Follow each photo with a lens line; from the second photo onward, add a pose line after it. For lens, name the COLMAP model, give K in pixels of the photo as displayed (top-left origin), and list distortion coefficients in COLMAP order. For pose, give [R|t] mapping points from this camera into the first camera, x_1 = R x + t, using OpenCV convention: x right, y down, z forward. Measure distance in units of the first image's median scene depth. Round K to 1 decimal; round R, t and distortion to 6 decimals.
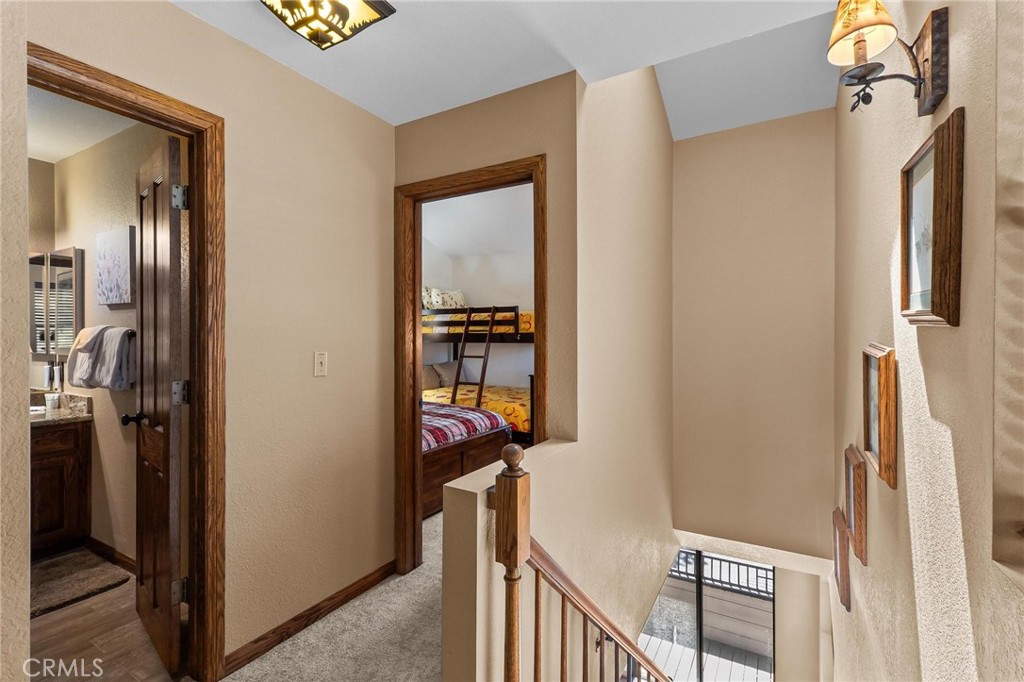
lens RADIAL K [[470.3, 0, 515.3], [0, 470.3, 338.8], [0, 0, 1]] dist [0.003795, 0.000658]
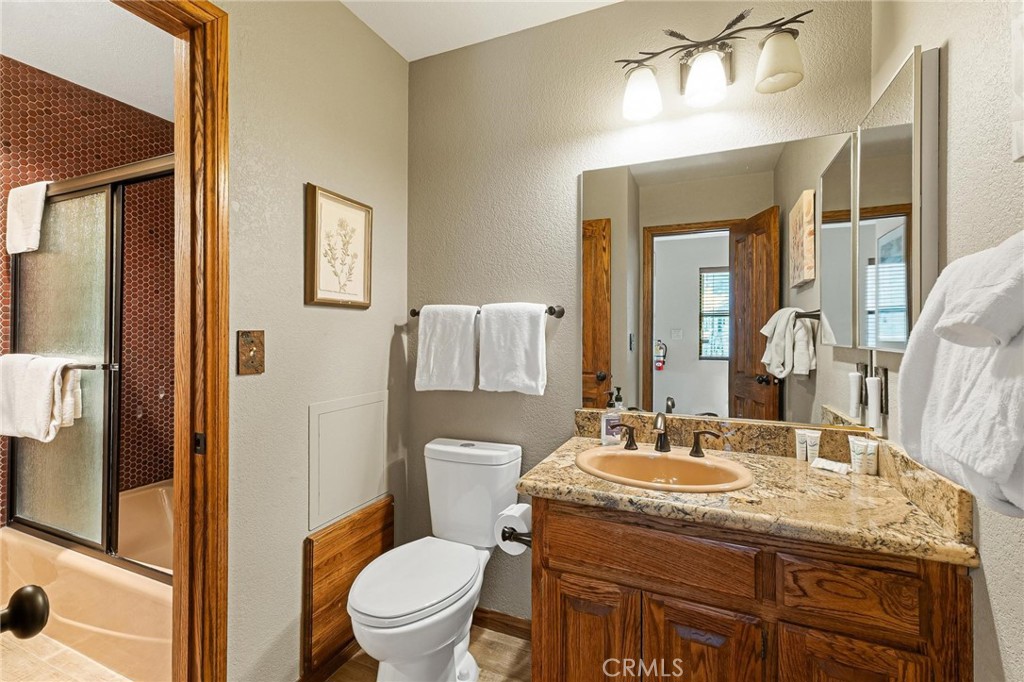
lens RADIAL K [[453.2, 0, 513.1], [0, 453.2, 339.1], [0, 0, 1]] dist [0.007272, -0.002380]
pose [[0.121593, 0.005485, -0.992565, -0.603266], [-0.001445, 0.999985, 0.005349, 0.022321], [0.992579, 0.000784, 0.121599, 0.627715]]
